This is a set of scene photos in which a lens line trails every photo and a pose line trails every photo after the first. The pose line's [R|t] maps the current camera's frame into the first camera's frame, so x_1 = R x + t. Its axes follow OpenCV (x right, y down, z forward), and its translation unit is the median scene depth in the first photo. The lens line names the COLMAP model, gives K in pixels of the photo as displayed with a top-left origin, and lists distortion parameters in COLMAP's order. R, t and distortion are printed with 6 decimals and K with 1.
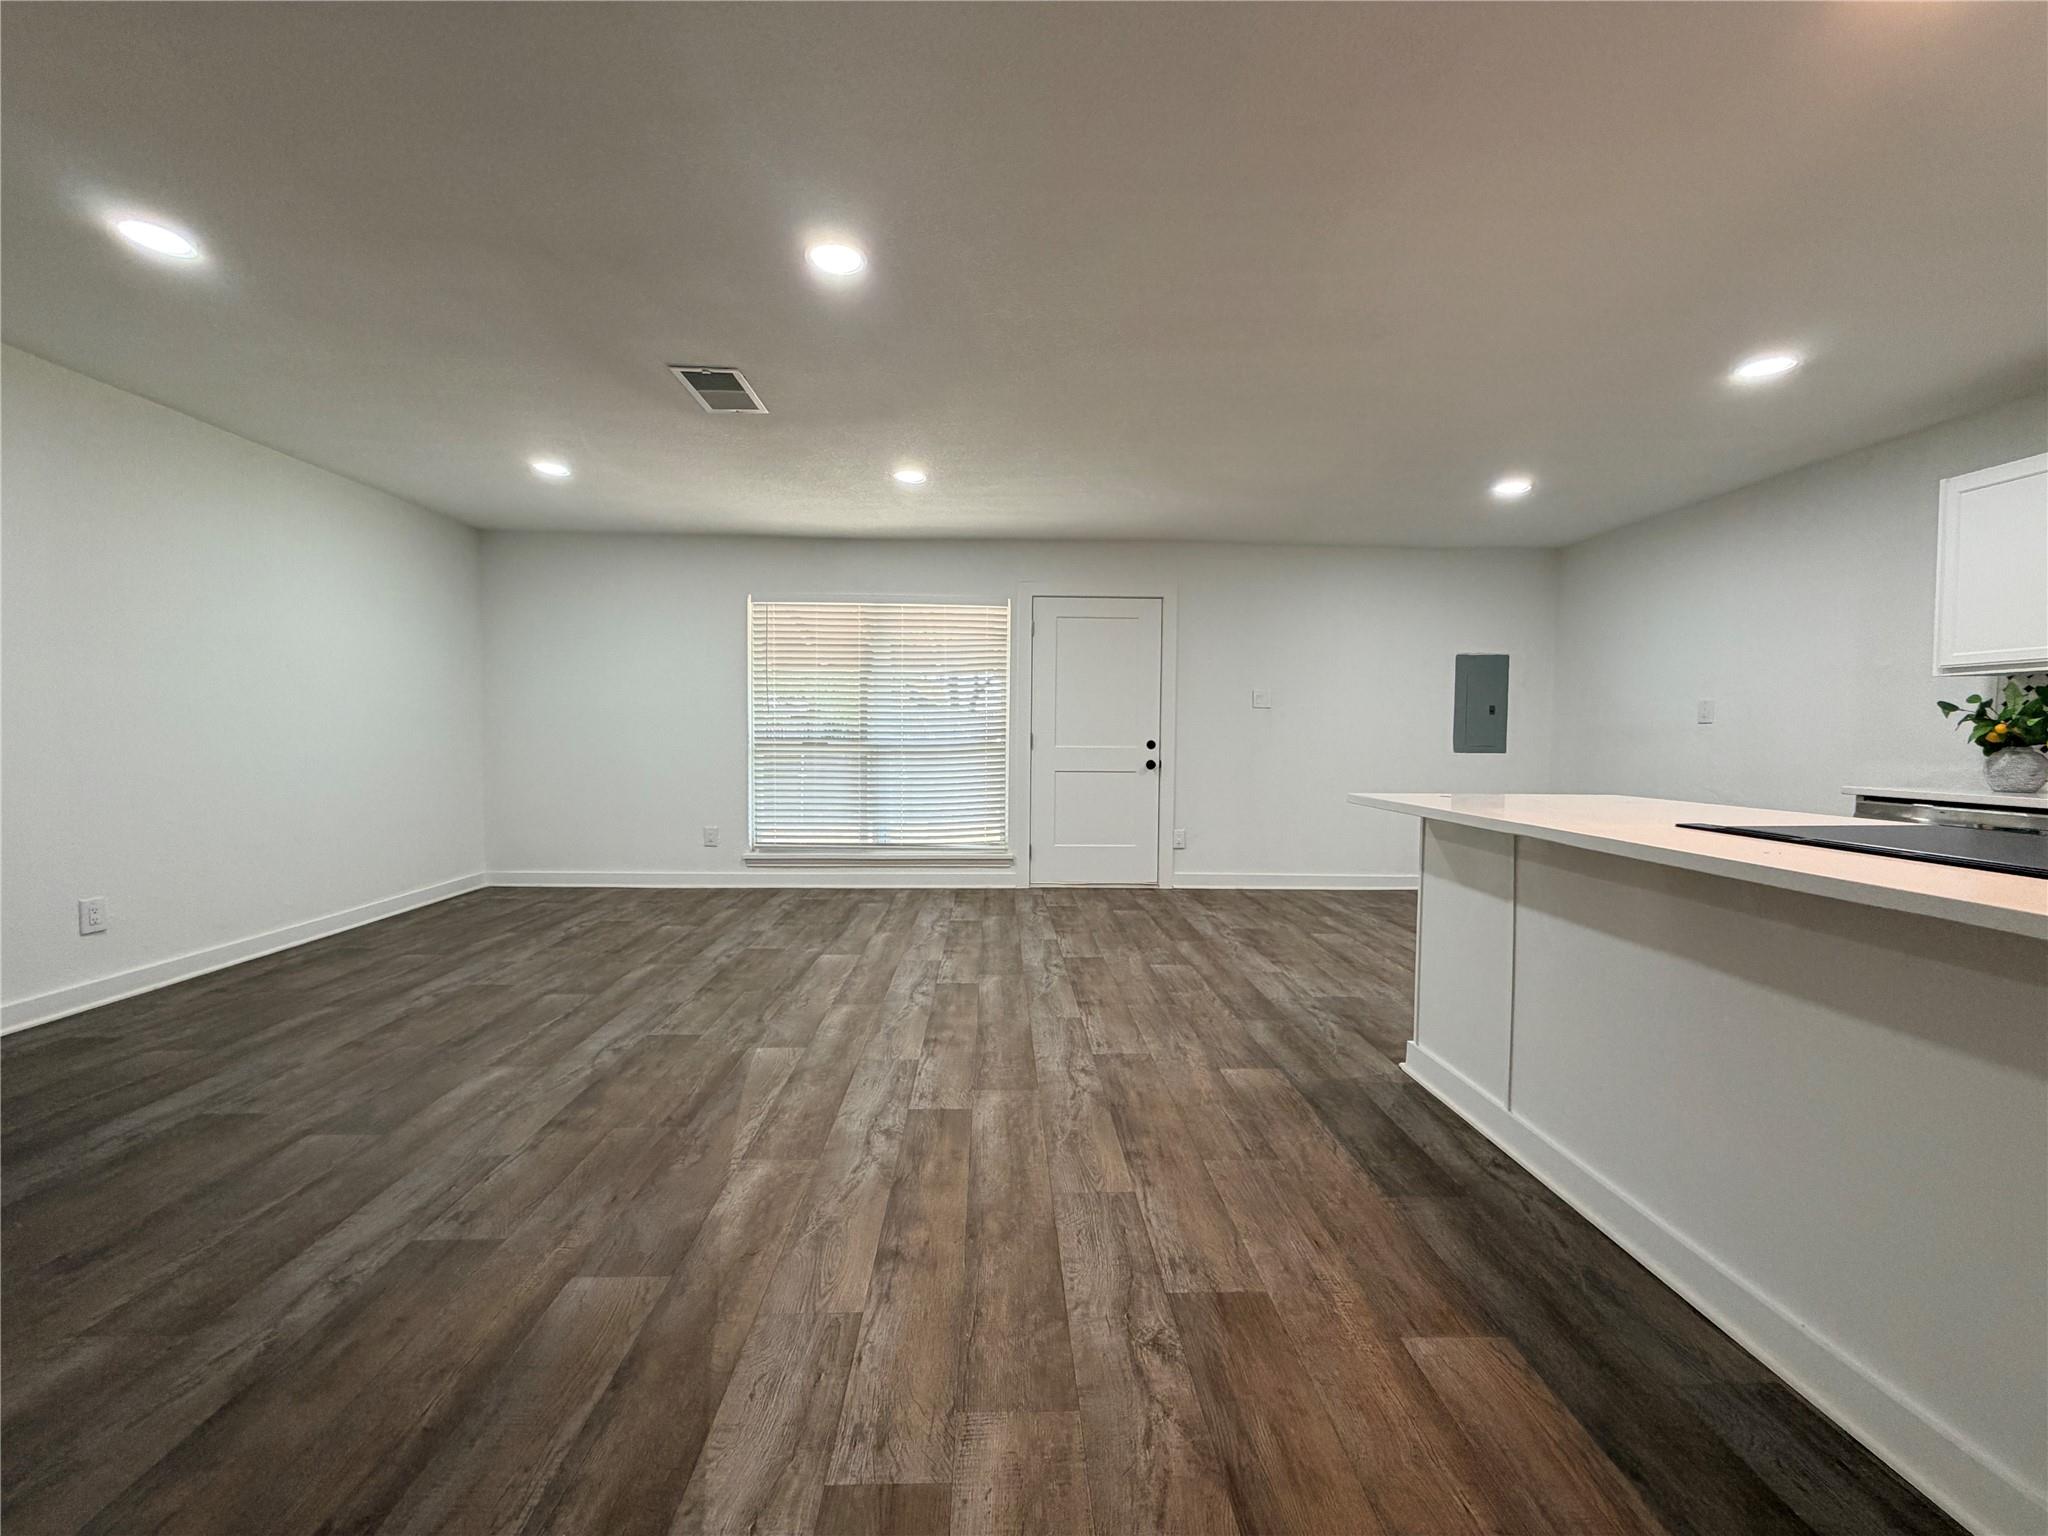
lens RADIAL K [[820.6, 0, 1018.8], [0, 820.6, 769.9], [0, 0, 1]] dist [0.000832, 0.000240]
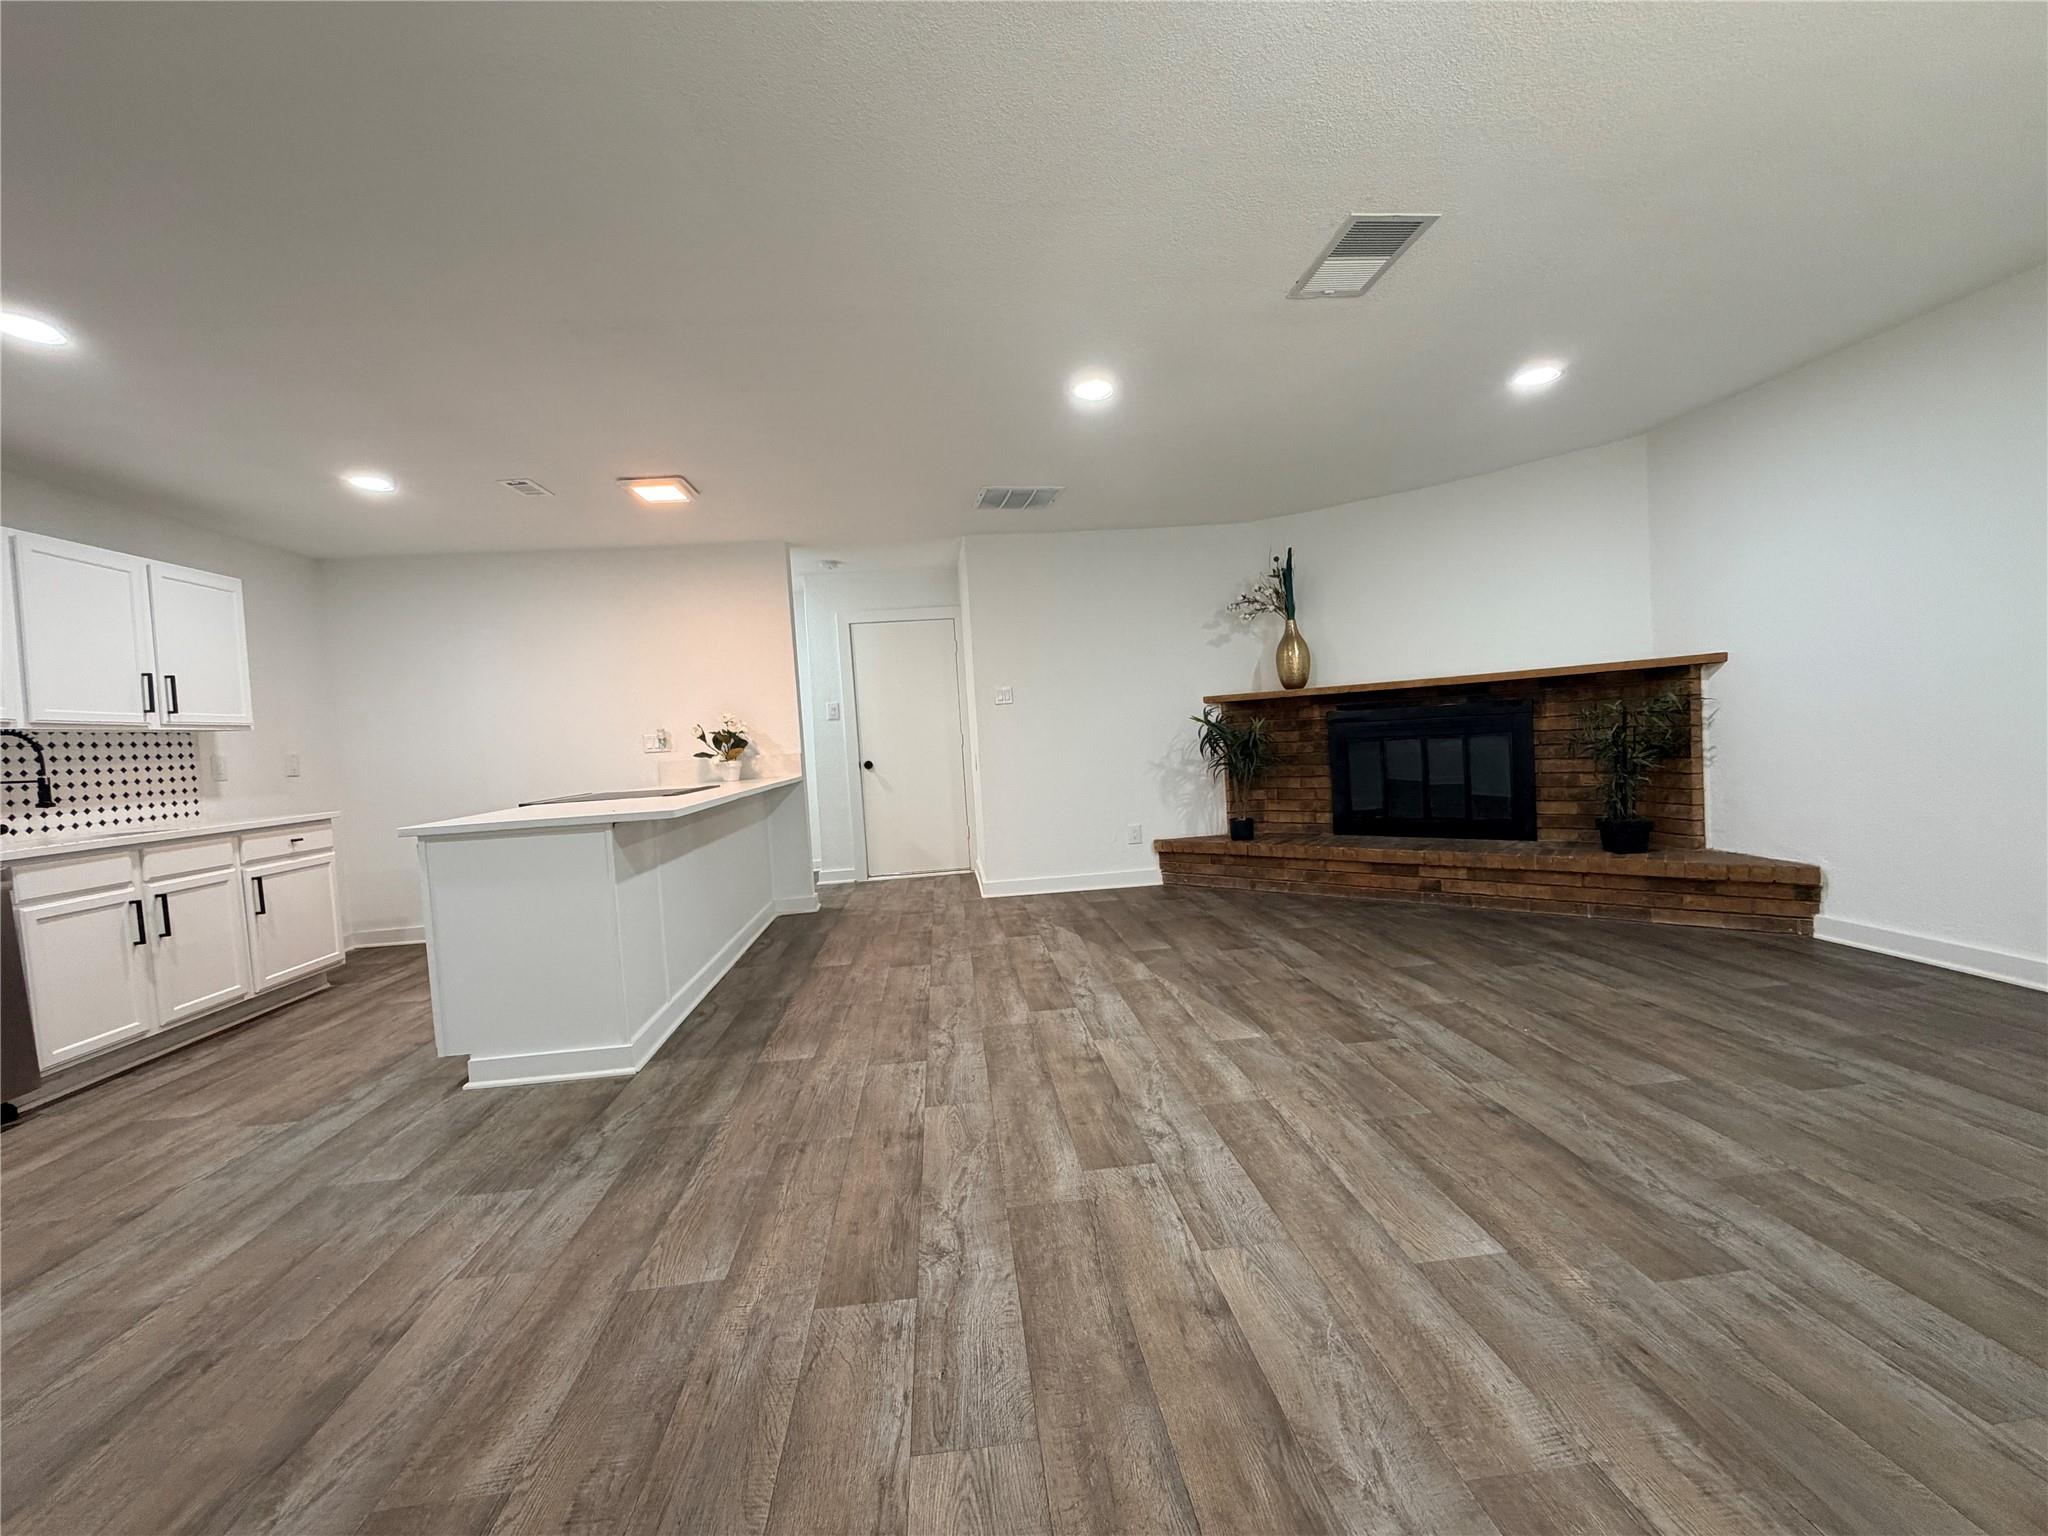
lens RADIAL K [[820.6, 0, 1018.8], [0, 820.6, 769.9], [0, 0, 1]] dist [0.000832, 0.000240]
pose [[-0.996585, 0.054890, -0.061687, 0.021707], [0.049218, 0.994726, 0.089985, -0.093968], [0.066301, 0.086642, -0.994031, 2.048321]]
